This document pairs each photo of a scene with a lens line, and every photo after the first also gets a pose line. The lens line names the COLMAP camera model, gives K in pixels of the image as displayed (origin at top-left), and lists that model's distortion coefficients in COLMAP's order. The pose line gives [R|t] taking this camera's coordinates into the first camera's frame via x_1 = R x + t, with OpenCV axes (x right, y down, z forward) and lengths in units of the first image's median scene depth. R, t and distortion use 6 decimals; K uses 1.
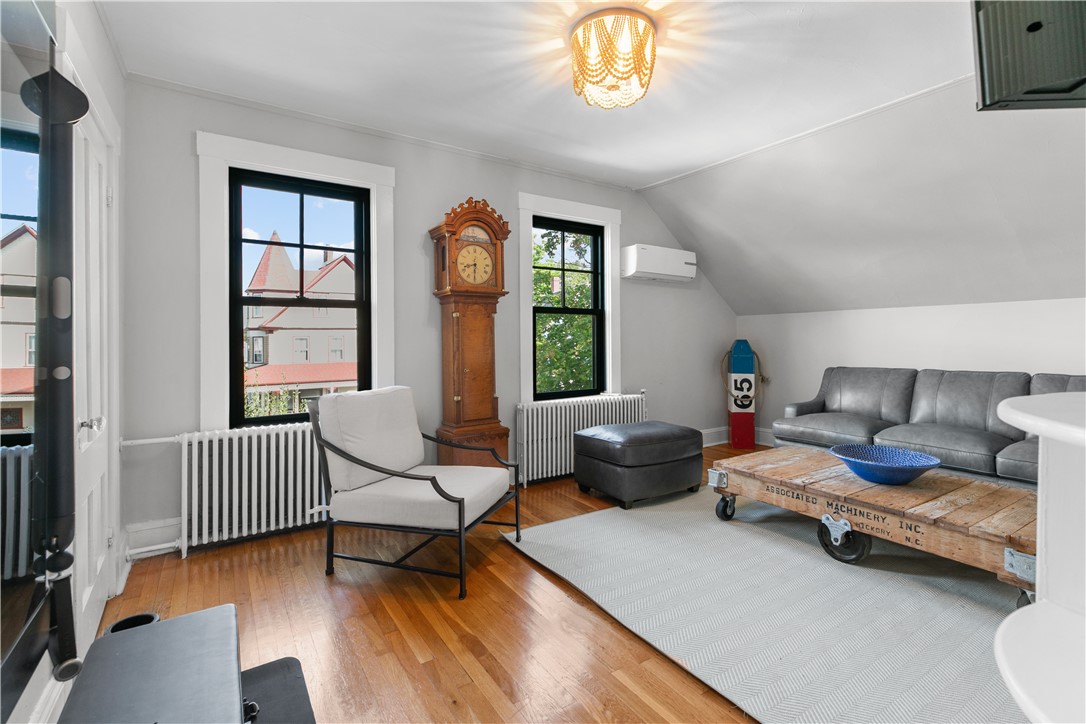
lens RADIAL K [[507.9, 0, 556.2], [0, 507.9, 340.5], [0, 0, 1]] dist [0.003249, 0.000315]
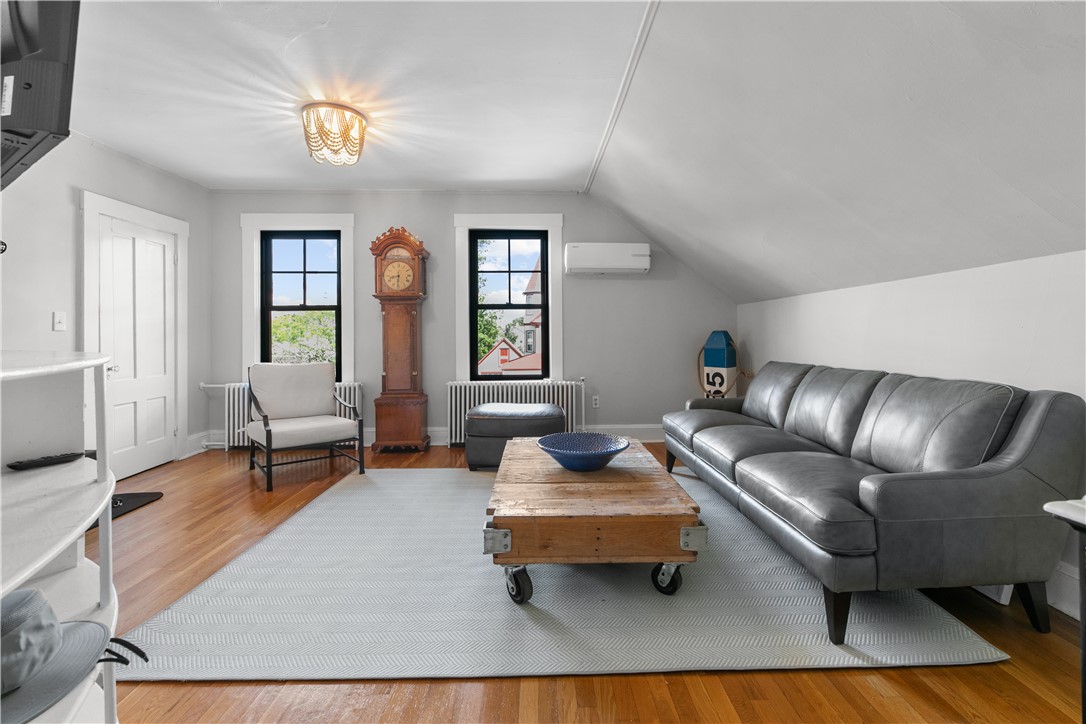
lens RADIAL K [[488.9, 0, 544.4], [0, 488.9, 330.0], [0, 0, 1]] dist [-0.000621, -0.000070]
pose [[0.841184, -0.002497, -0.540743, 0.815805], [0.000206, 0.999991, -0.004298, 0.001069], [0.540748, 0.003505, 0.841177, 0.104706]]
